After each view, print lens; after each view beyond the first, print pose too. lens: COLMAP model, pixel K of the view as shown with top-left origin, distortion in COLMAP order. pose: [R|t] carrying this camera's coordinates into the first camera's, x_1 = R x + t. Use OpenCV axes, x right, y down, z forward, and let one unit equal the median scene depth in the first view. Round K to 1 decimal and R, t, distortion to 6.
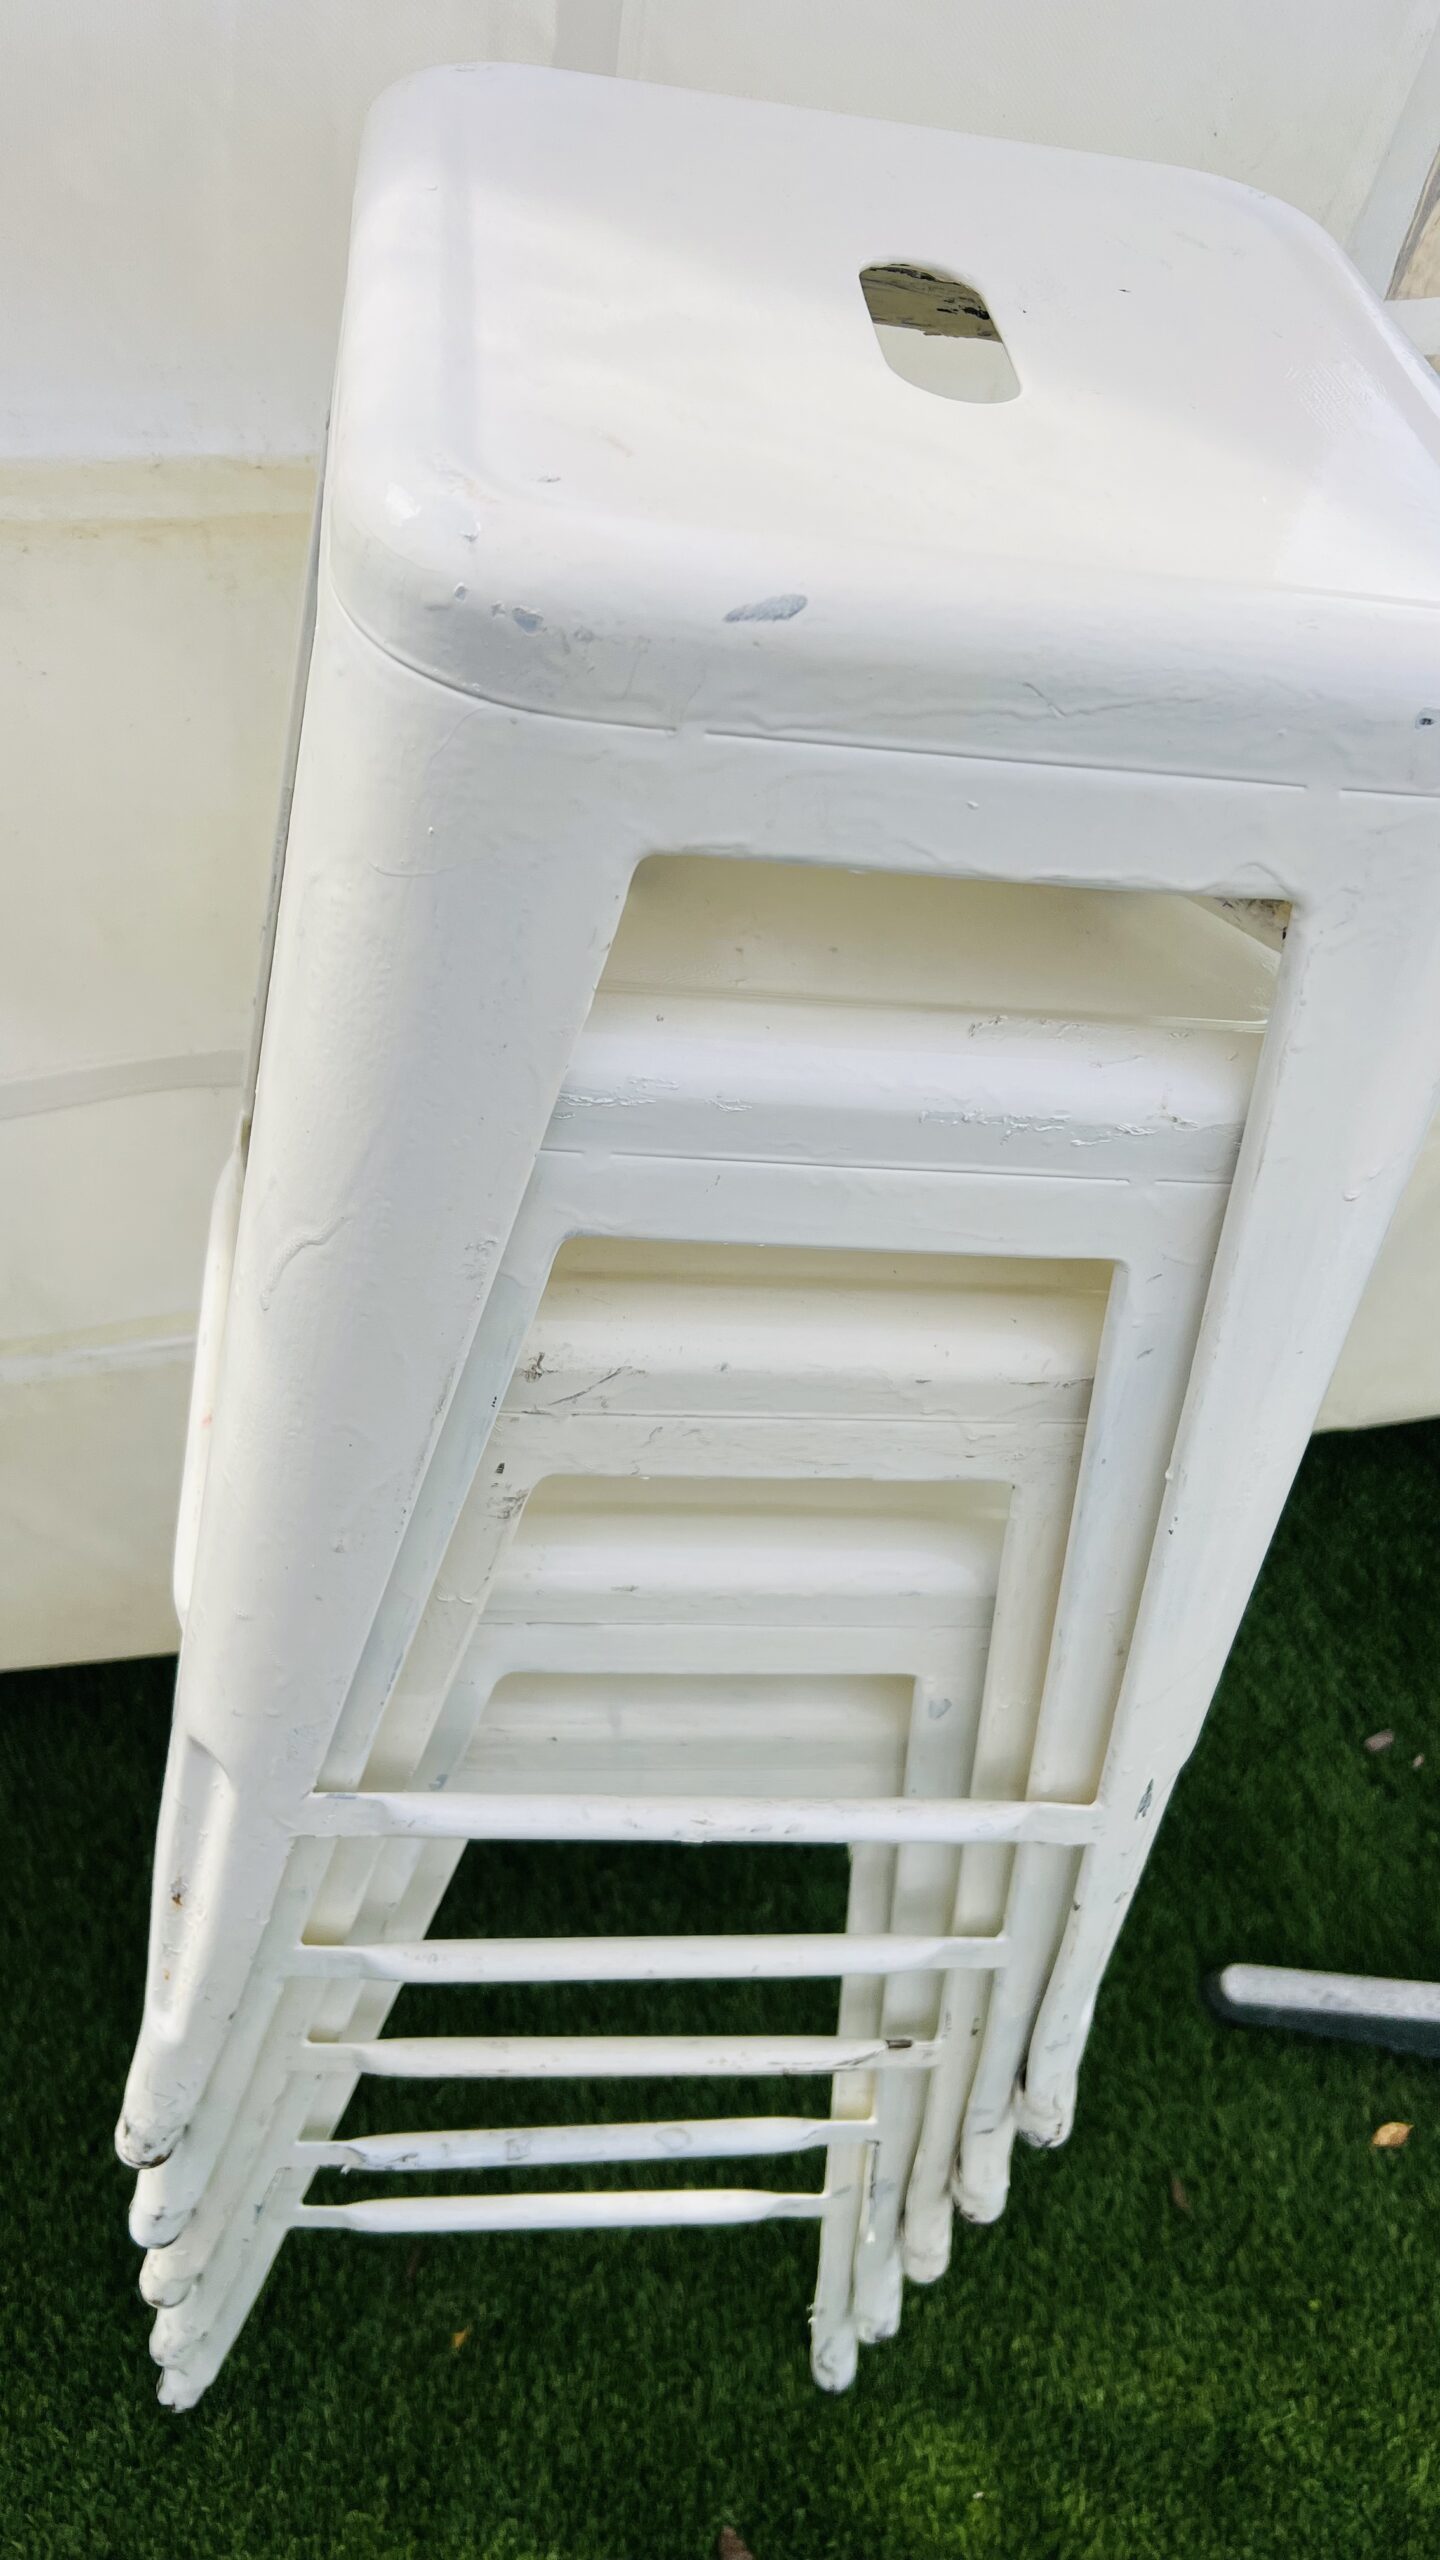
lens RADIAL K [[1994.2, 0, 707.9], [0, 1994.2, 1264.1], [0, 0, 1]] dist [0.039502, -0.055995]
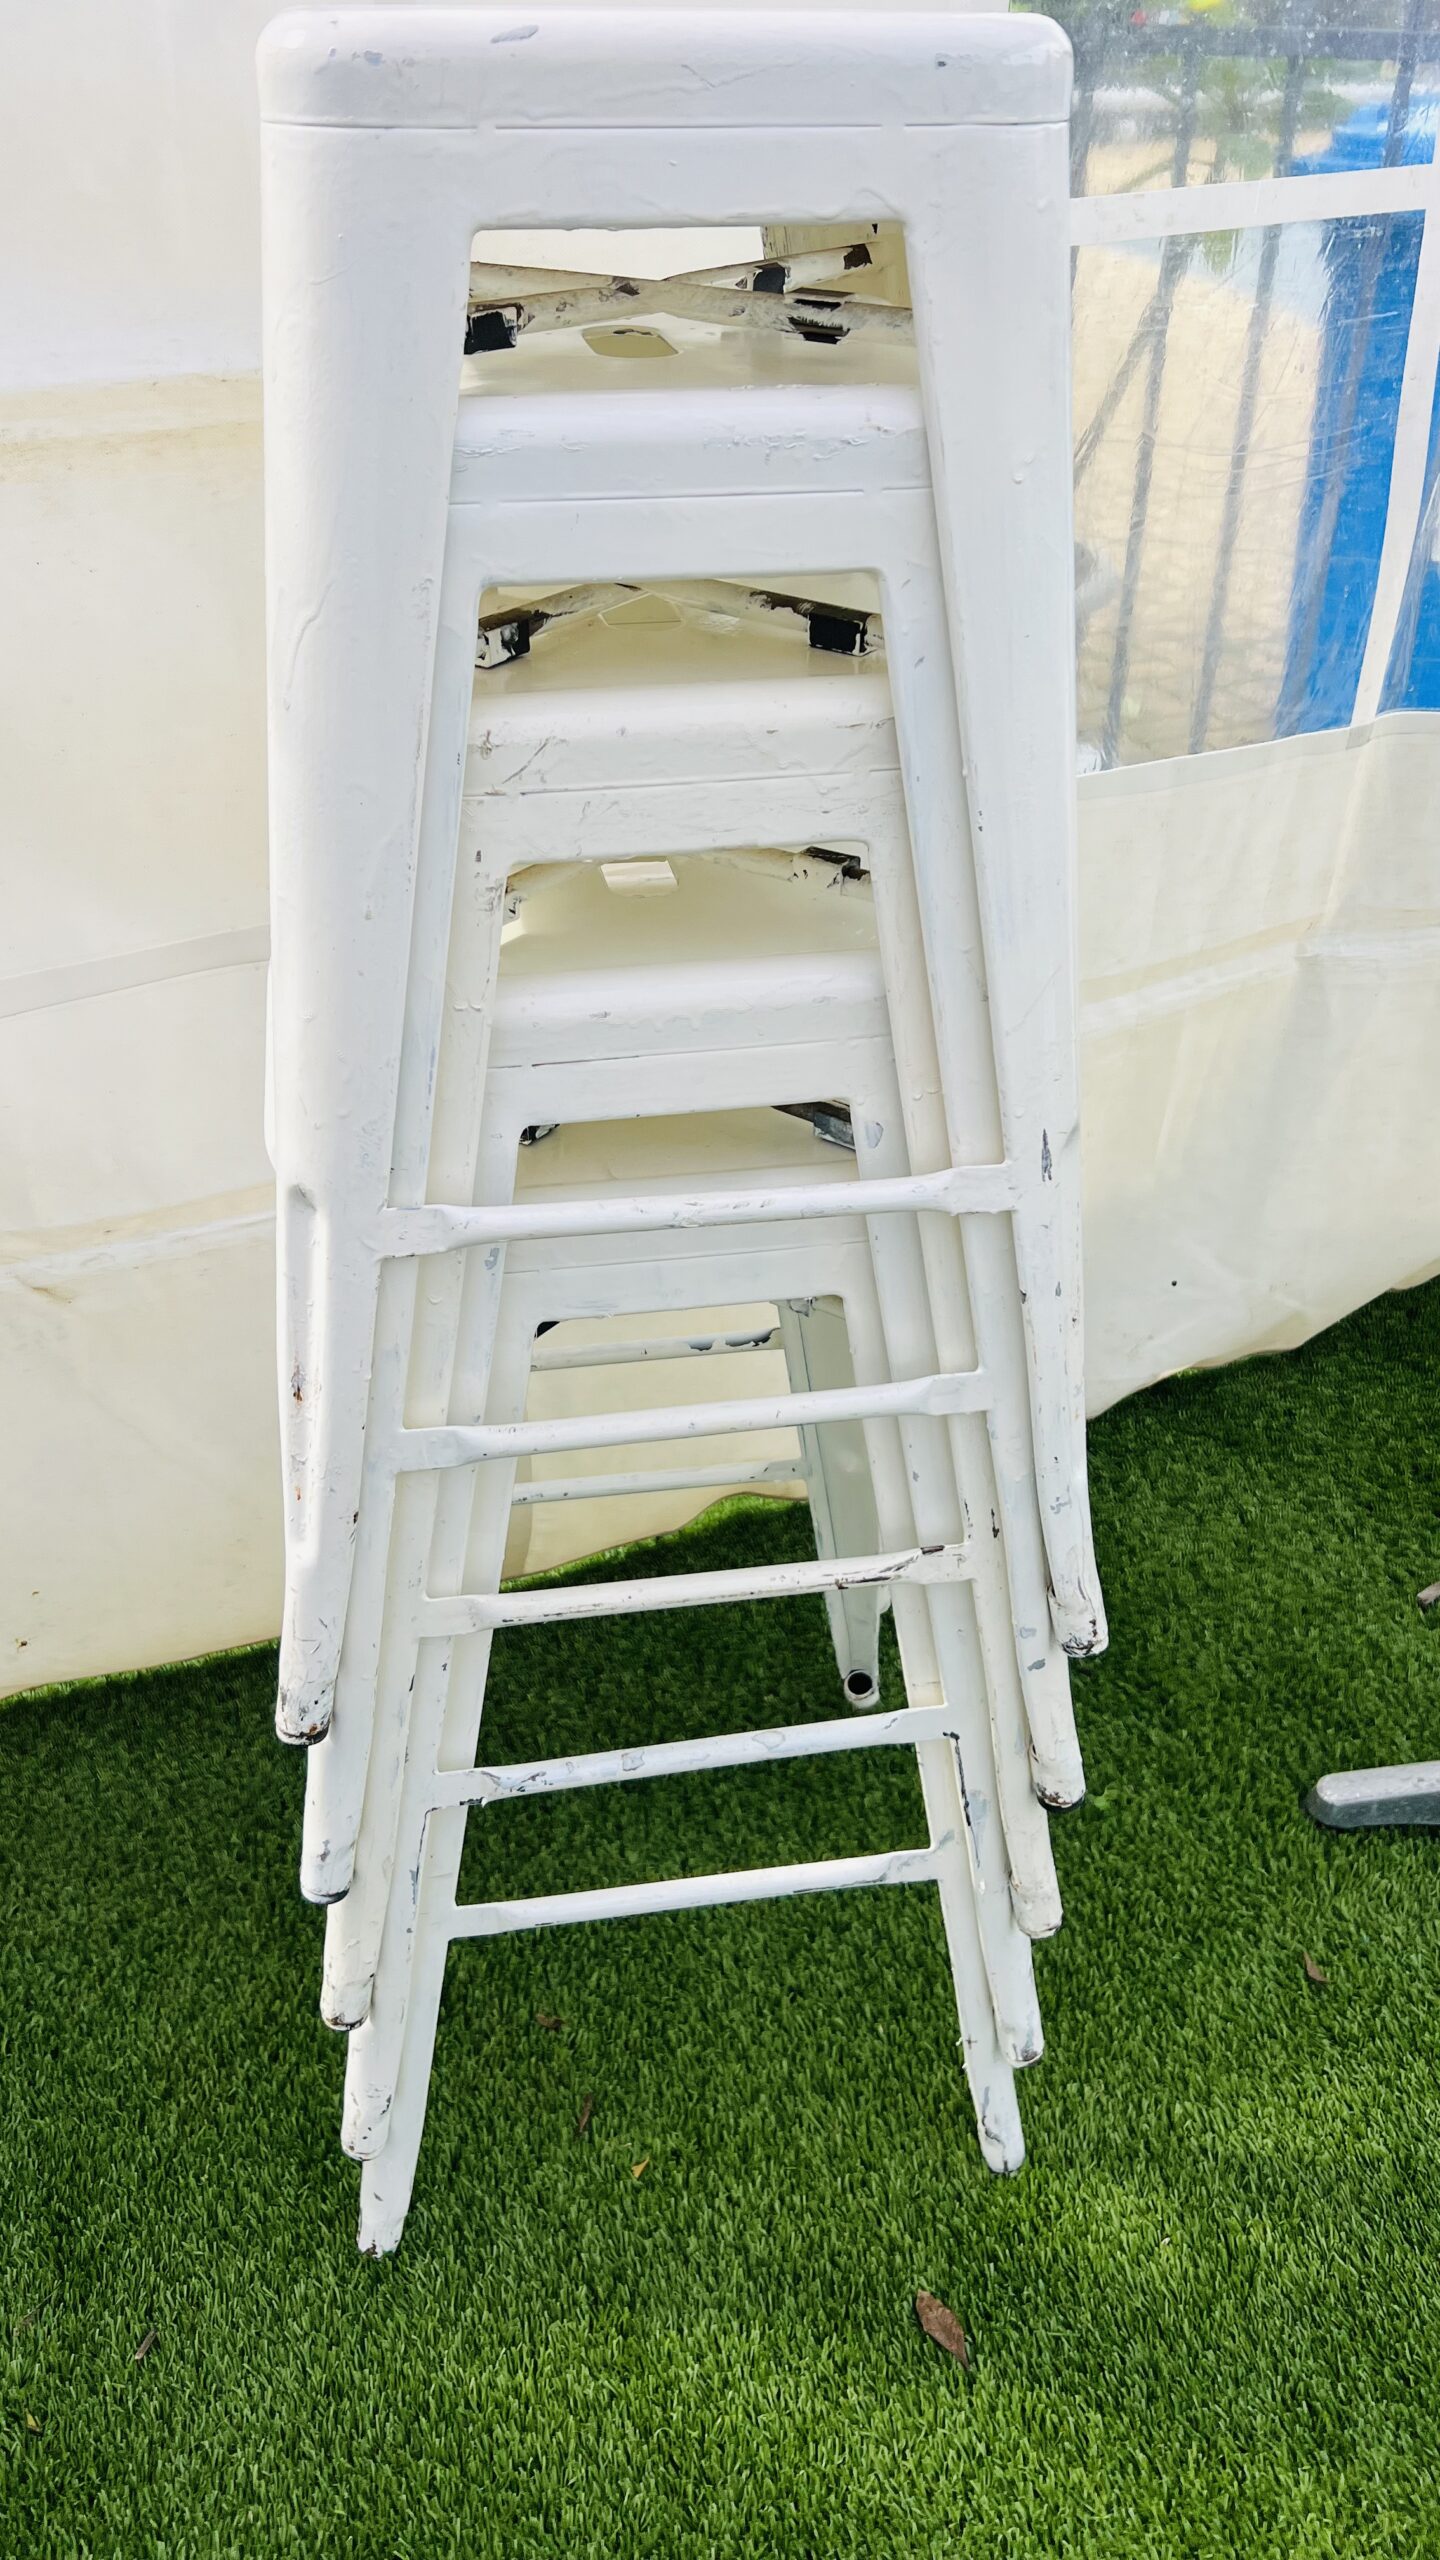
lens RADIAL K [[1994.2, 0, 707.9], [0, 1994.2, 1264.1], [0, 0, 1]] dist [0.039502, -0.055995]
pose [[0.984326, -0.175310, -0.019216, 0.013015], [0.164727, 0.952843, -0.254865, 0.358796], [0.062990, 0.247705, 0.966786, -0.114480]]
